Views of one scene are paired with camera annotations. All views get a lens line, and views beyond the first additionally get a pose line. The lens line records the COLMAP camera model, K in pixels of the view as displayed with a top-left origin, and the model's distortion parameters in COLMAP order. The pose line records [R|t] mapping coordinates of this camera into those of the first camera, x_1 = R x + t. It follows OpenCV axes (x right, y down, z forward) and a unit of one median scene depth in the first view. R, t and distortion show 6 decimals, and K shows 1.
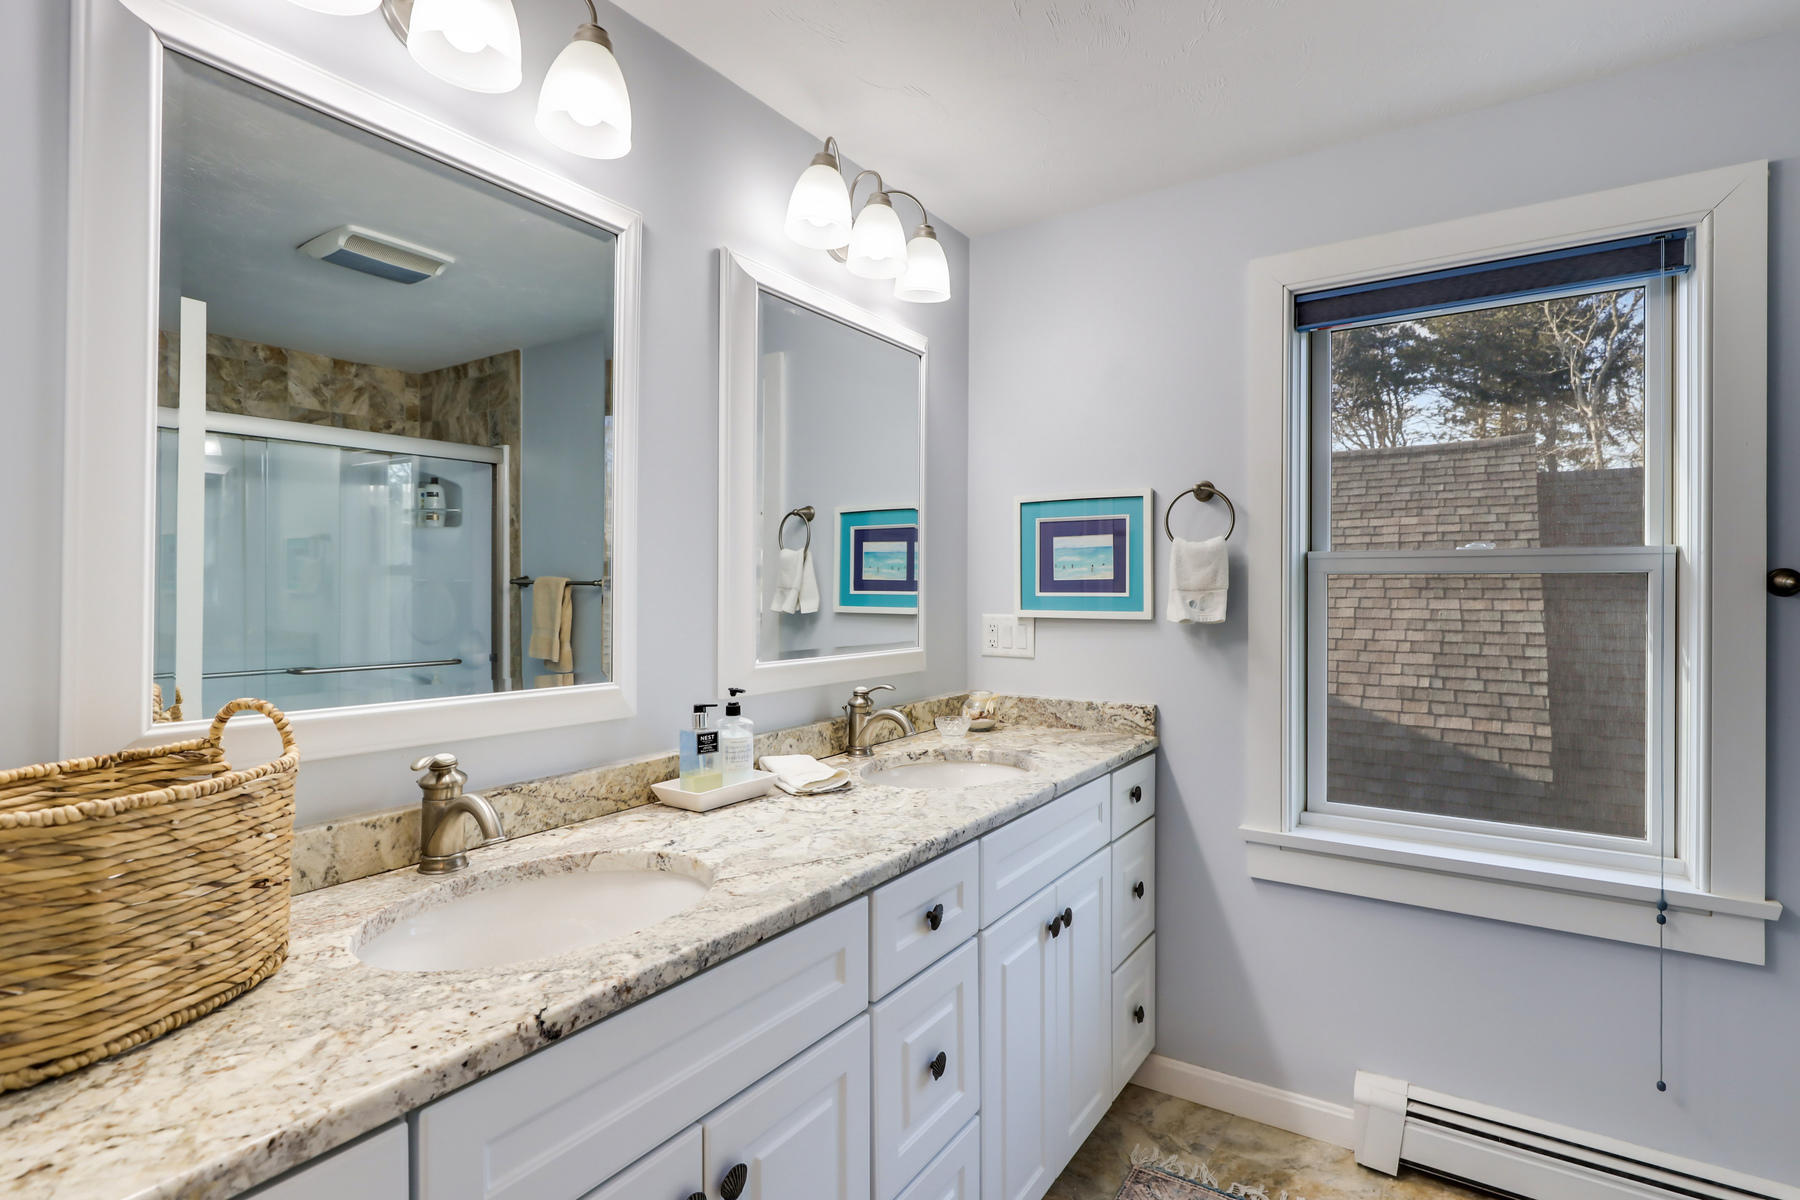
lens RADIAL K [[890.6, 0, 900.0], [0, 890.6, 600.0], [0, 0, 1]] dist [-0.000924, -0.000270]
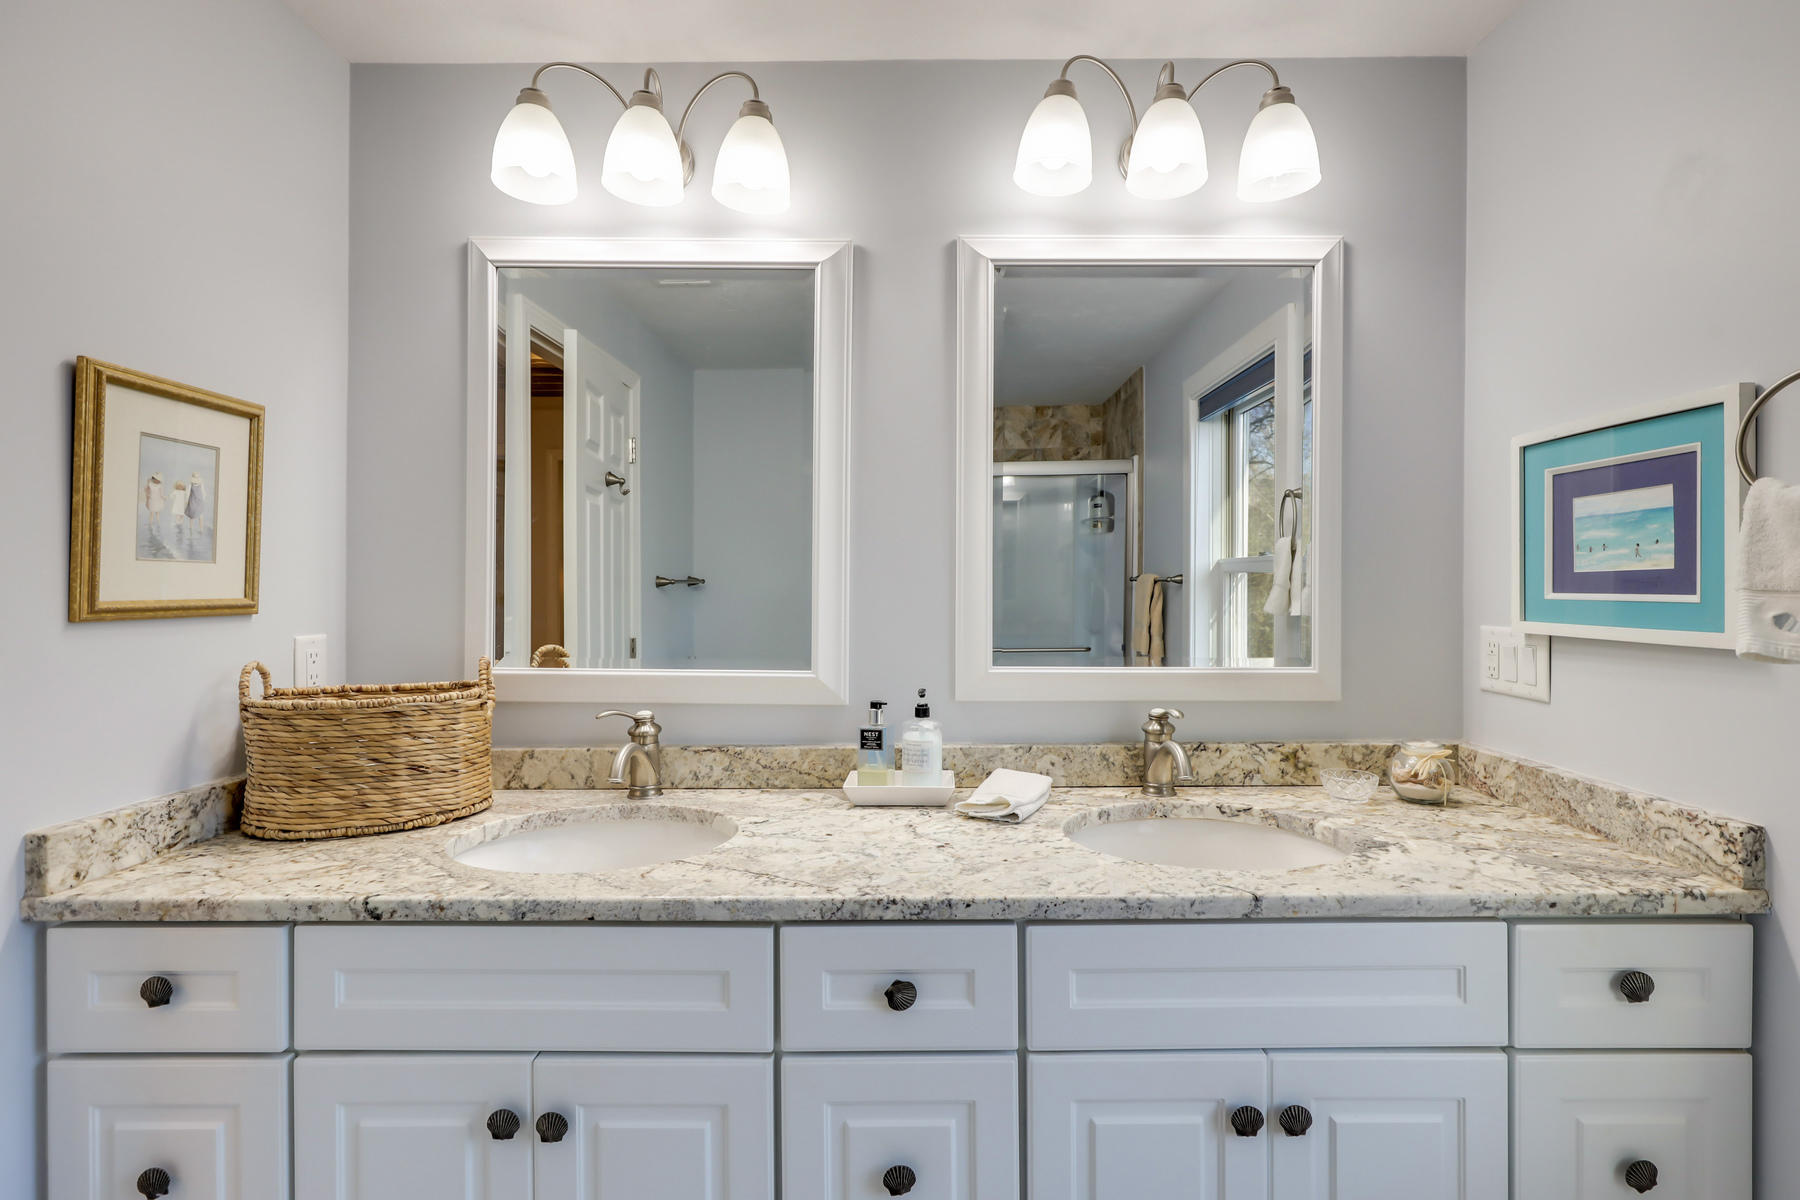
lens RADIAL K [[804.1, 0, 902.1], [0, 804.1, 594.2], [0, 0, 1]] dist [-0.000544, -0.001058]
pose [[0.546722, 0.007671, -0.837279, 0.552933], [-0.009486, 0.999951, 0.002968, -0.007919], [0.837260, 0.006320, 0.546768, 0.512862]]
